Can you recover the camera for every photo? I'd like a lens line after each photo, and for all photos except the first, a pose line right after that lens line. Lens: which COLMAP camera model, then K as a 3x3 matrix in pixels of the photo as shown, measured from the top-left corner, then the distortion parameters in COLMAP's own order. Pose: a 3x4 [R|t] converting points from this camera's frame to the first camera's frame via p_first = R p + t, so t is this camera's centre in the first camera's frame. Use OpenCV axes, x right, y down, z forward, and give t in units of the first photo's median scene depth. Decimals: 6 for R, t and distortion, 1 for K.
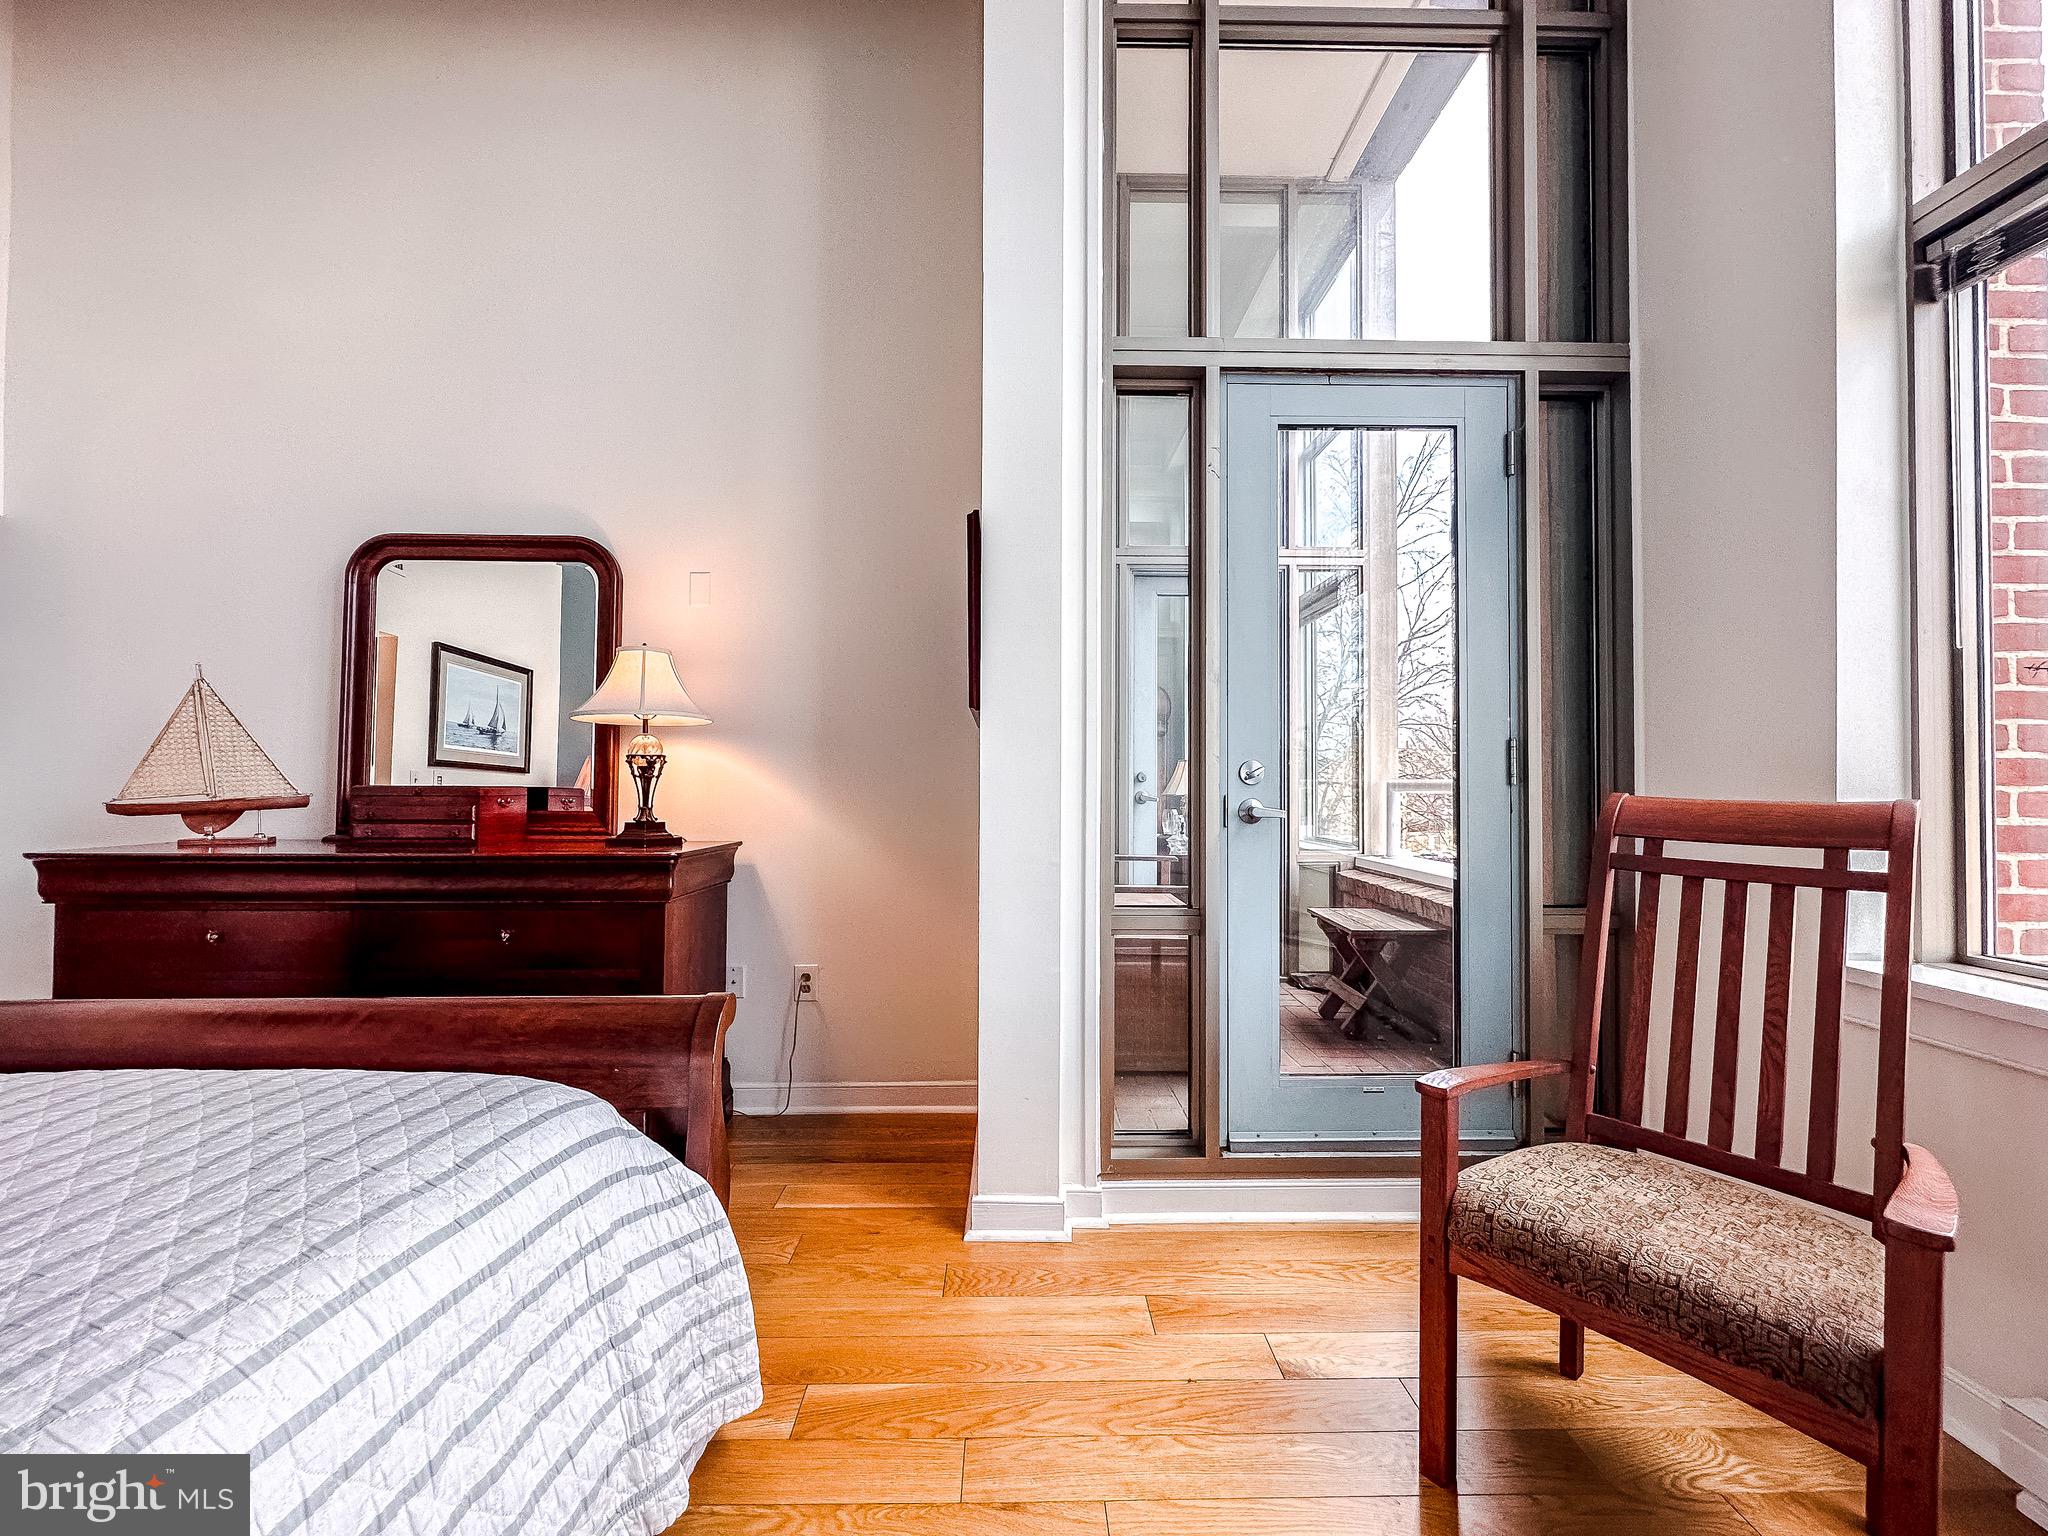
lens RADIAL K [[818.1, 0, 1023.9], [0, 818.1, 765.6], [0, 0, 1]] dist [0.000113, 0.000541]
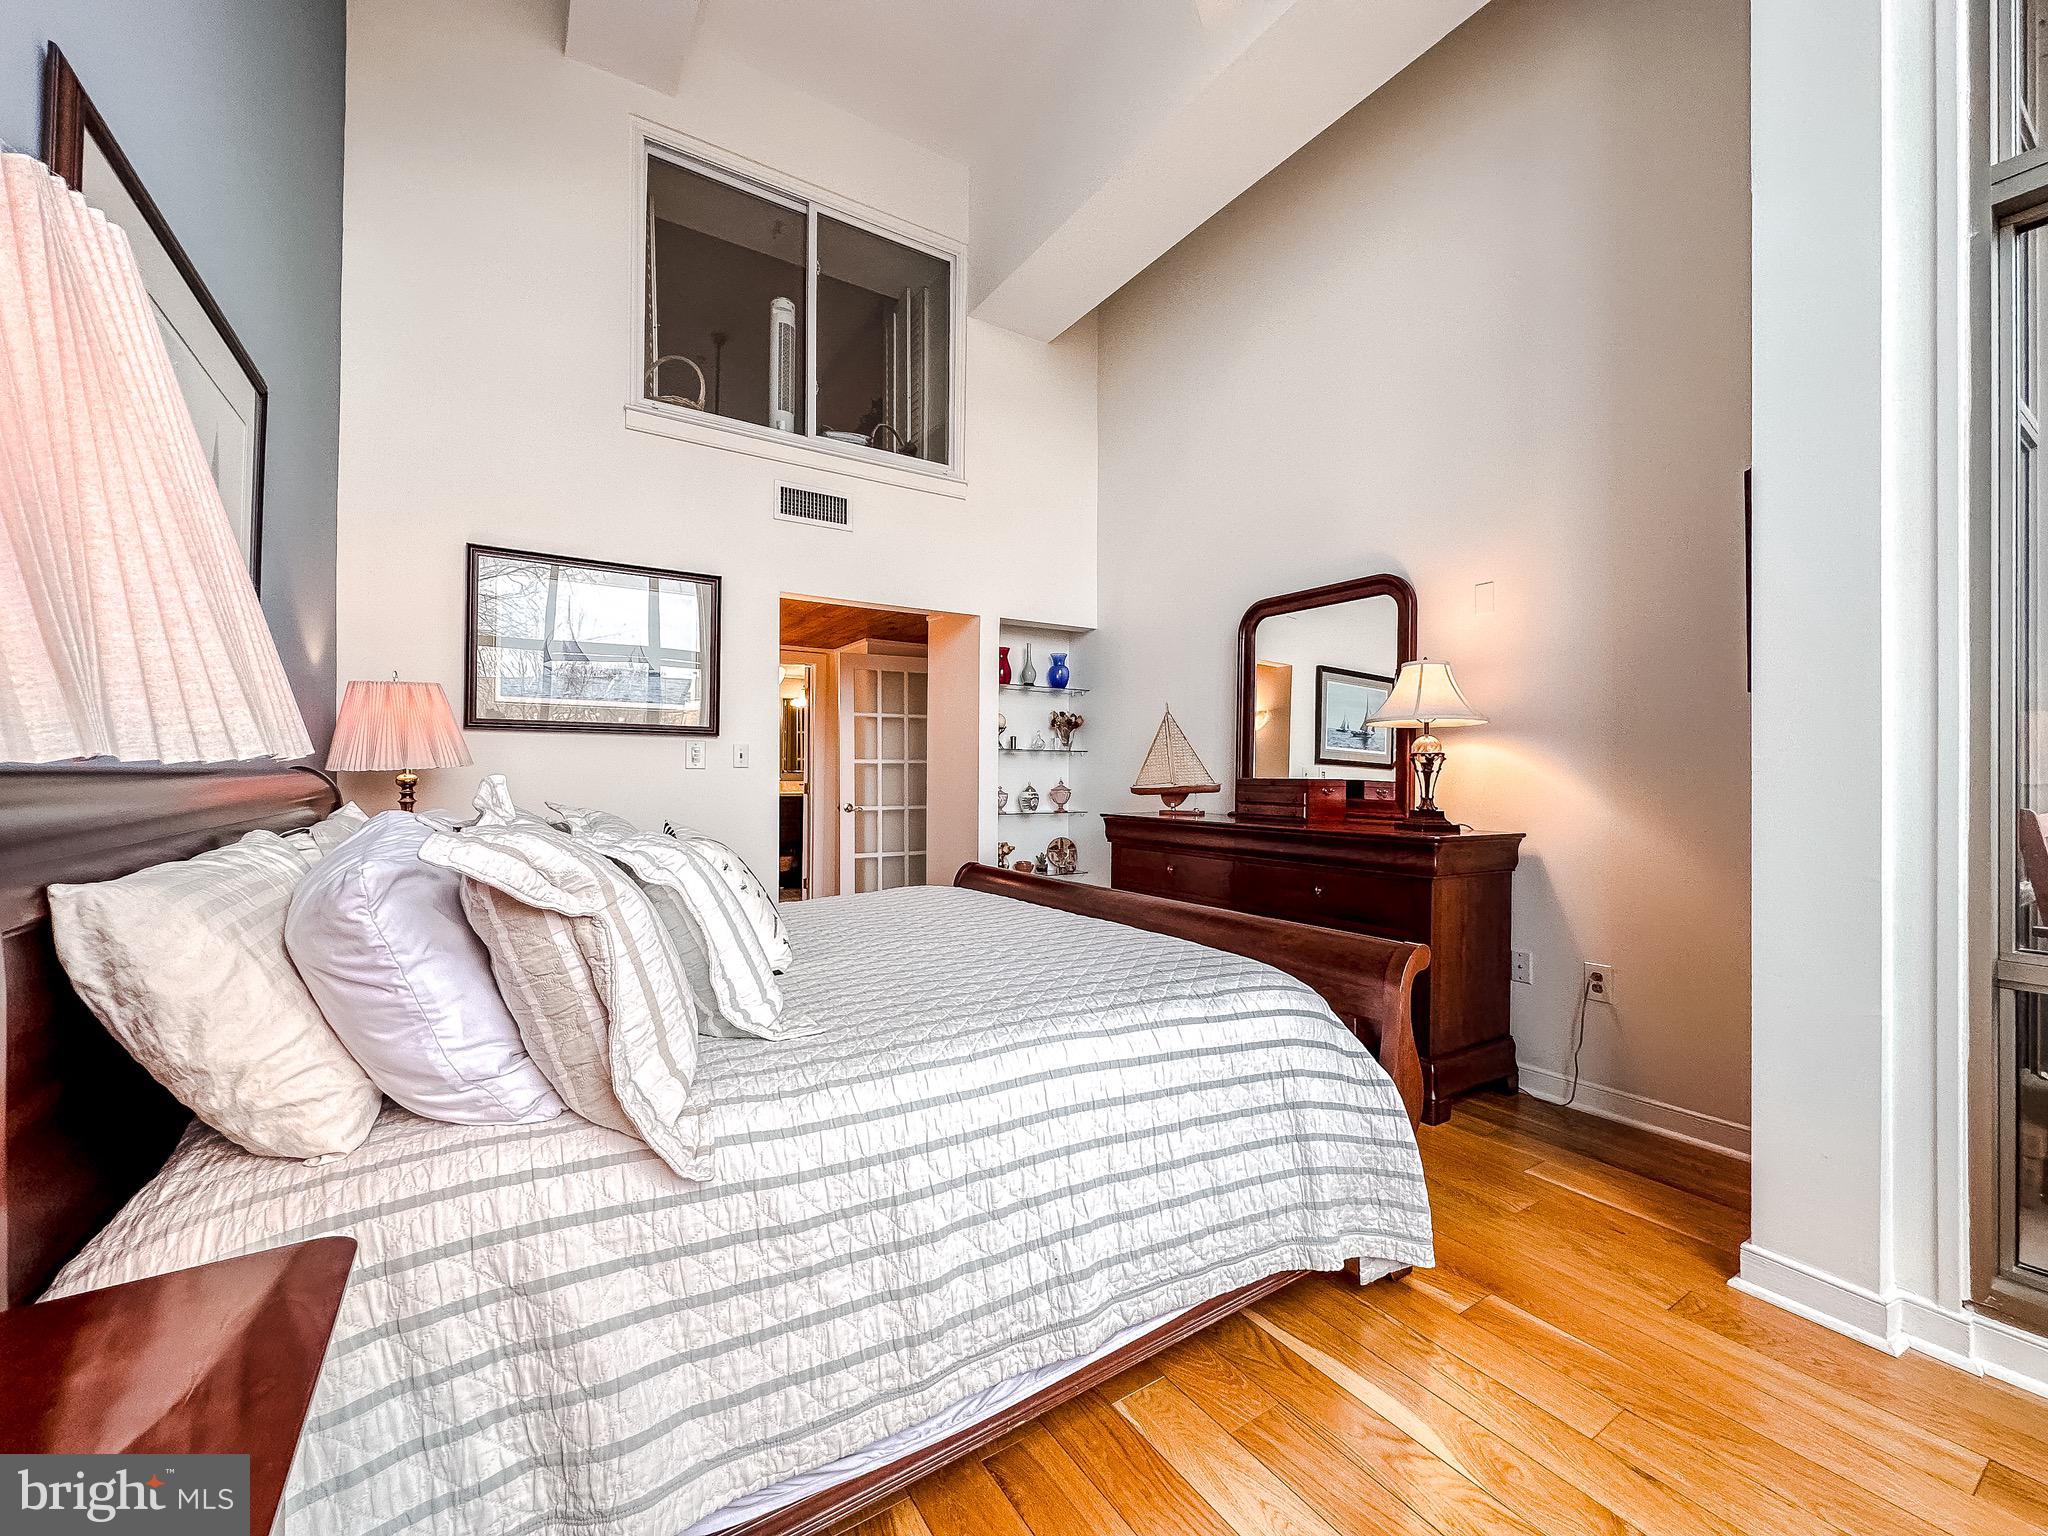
lens RADIAL K [[818.1, 0, 1023.9], [0, 818.1, 765.6], [0, 0, 1]] dist [0.000113, 0.000541]
pose [[0.522462, -0.008128, -0.852624, 0.259365], [0.012834, 0.999916, -0.001667, -0.000653], [0.852566, -0.010072, 0.522522, -0.113011]]
